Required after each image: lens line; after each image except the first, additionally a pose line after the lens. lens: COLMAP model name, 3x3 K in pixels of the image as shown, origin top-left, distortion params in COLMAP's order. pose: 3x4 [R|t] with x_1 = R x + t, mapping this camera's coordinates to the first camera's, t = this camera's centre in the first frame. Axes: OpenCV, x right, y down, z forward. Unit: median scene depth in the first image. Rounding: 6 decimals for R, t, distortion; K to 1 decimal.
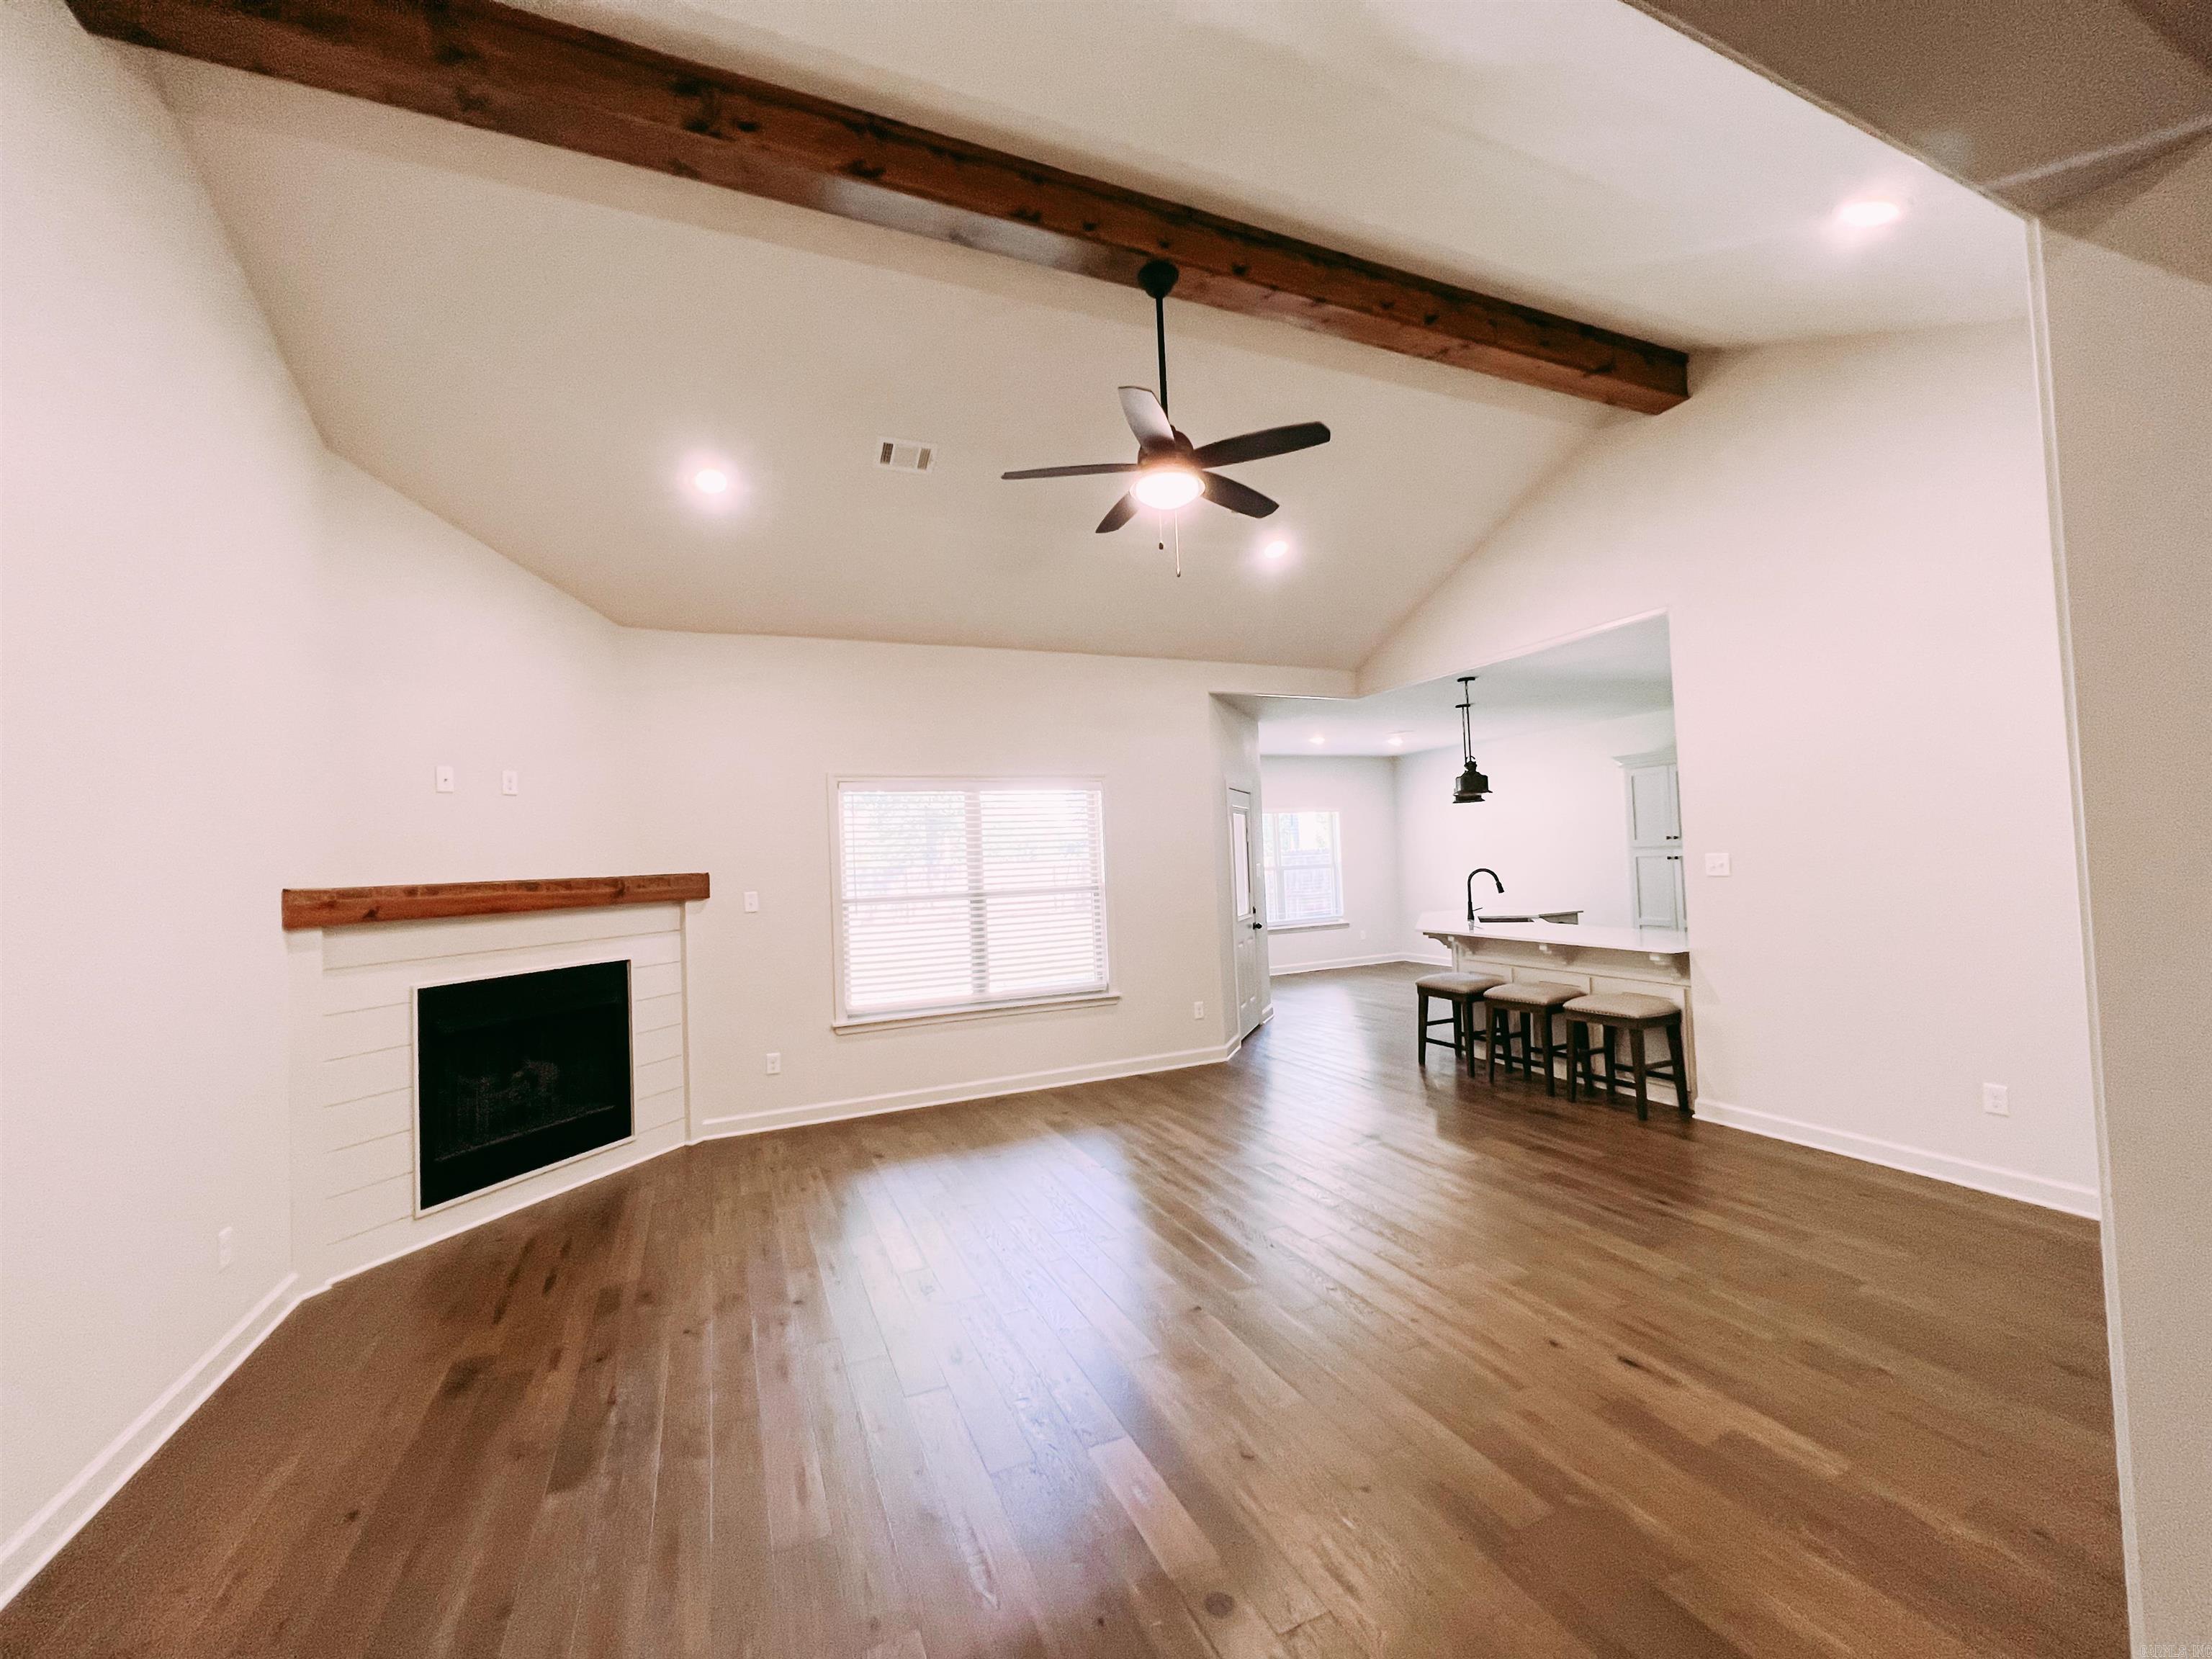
lens RADIAL K [[892.7, 0, 1106.7], [0, 892.7, 835.2], [0, 0, 1]] dist [-0.003694, 0.001026]
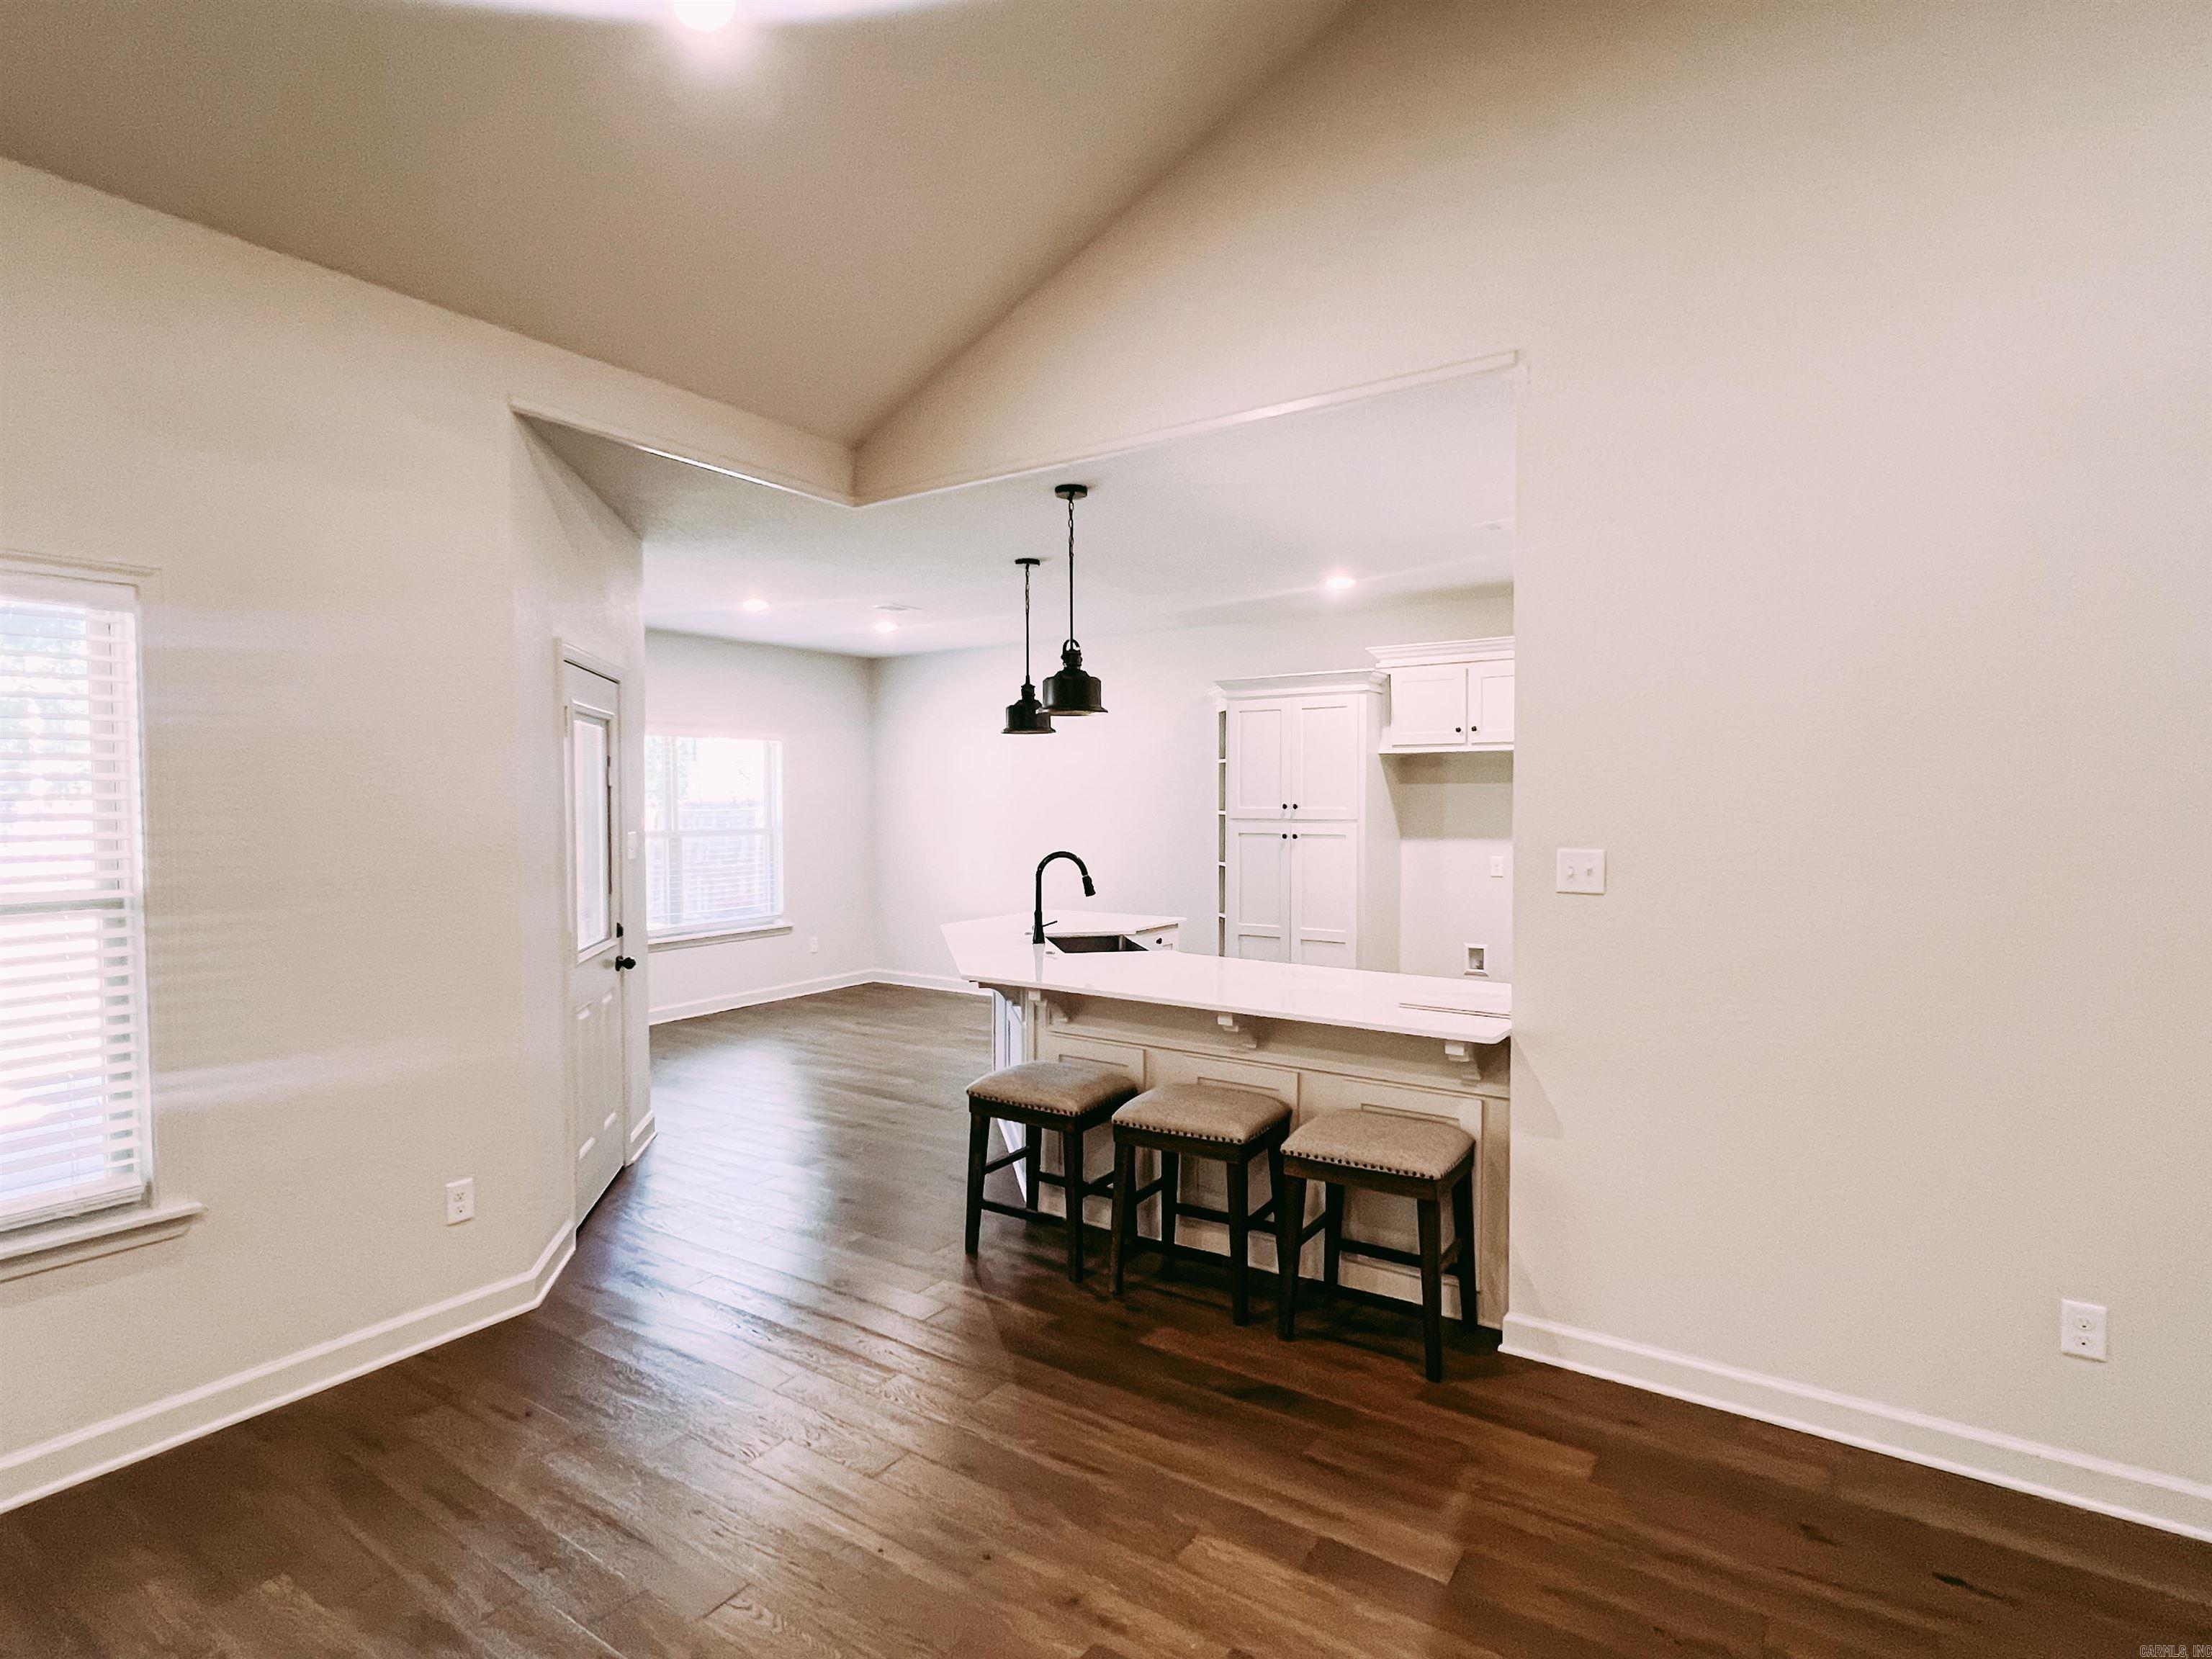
lens RADIAL K [[1127.9, 0, 1097.4], [0, 1127.9, 833.1], [0, 0, 1]] dist [-0.005008, 0.000796]
pose [[0.849749, 0.021145, 0.526764, 0.113902], [-0.045010, 0.998457, 0.032528, 0.003119], [-0.525263, -0.051351, 0.849389, 0.634821]]
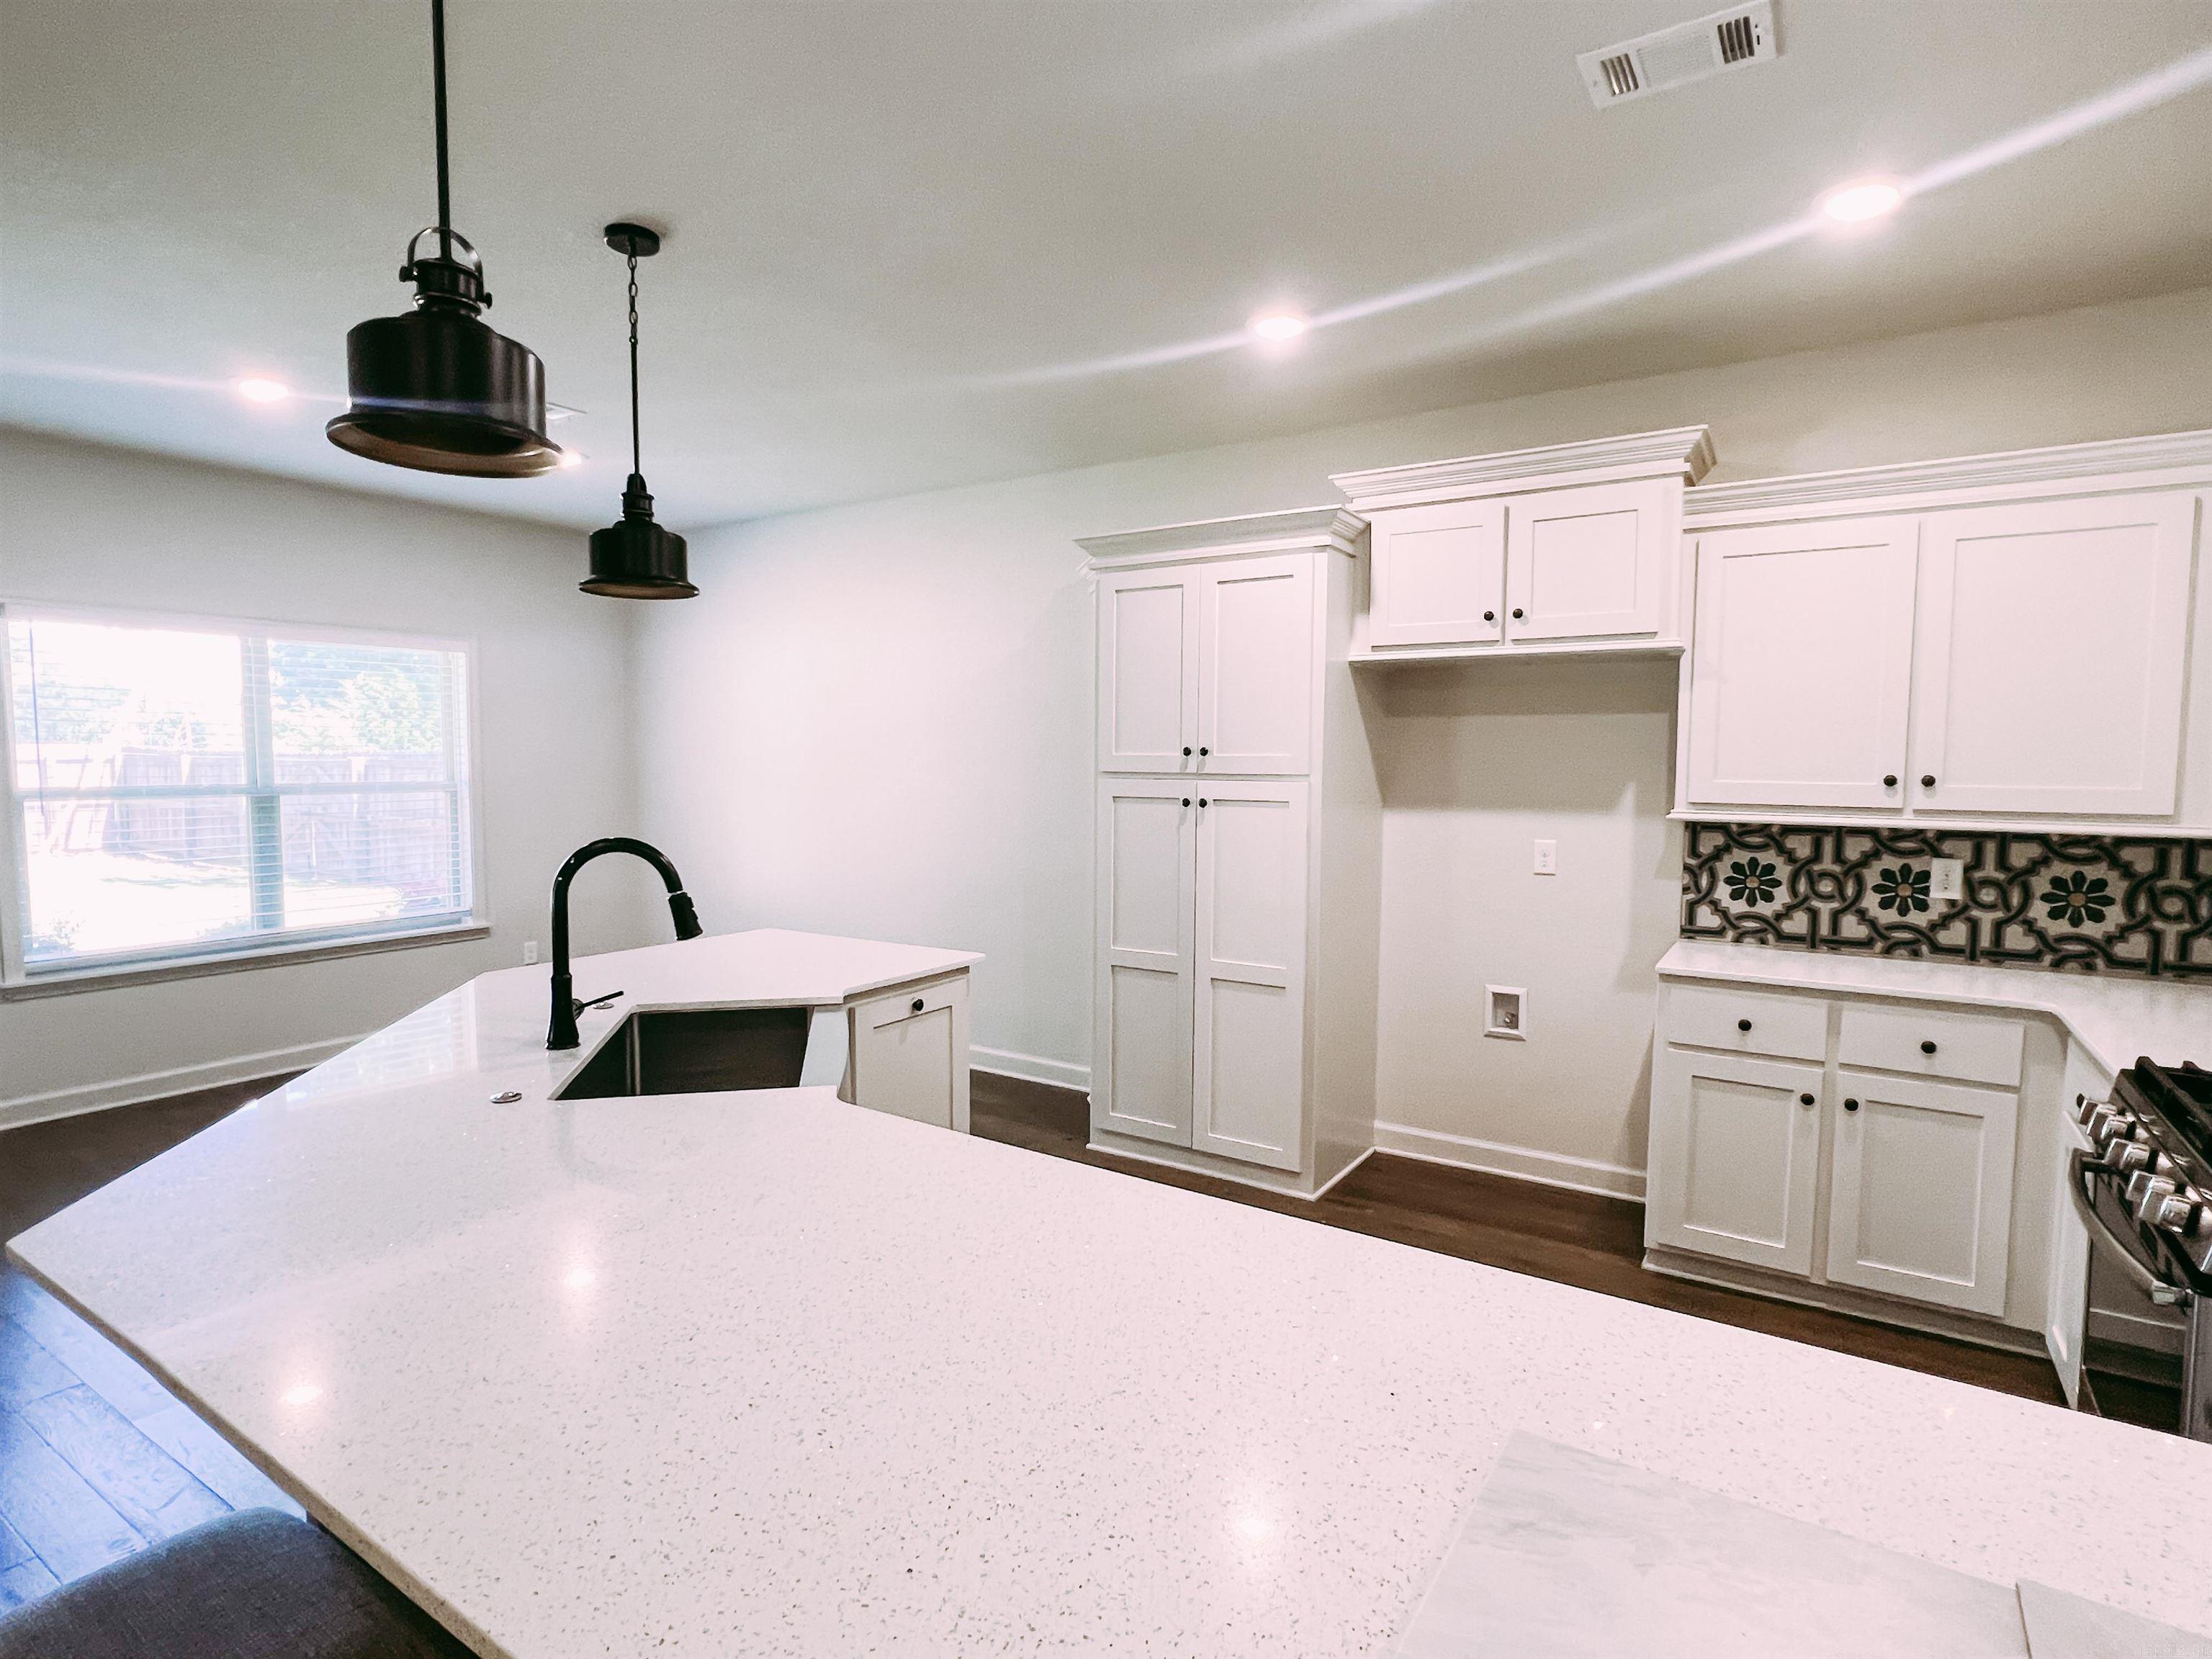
lens RADIAL K [[1127.9, 0, 1099.0], [0, 1127.9, 832.7], [0, 0, 1]] dist [-0.005008, 0.000796]
pose [[0.837621, 0.007935, 0.546194, 0.586385], [-0.053418, 0.996292, 0.067445, 0.012756], [-0.543634, -0.085670, 0.834939, 1.086055]]
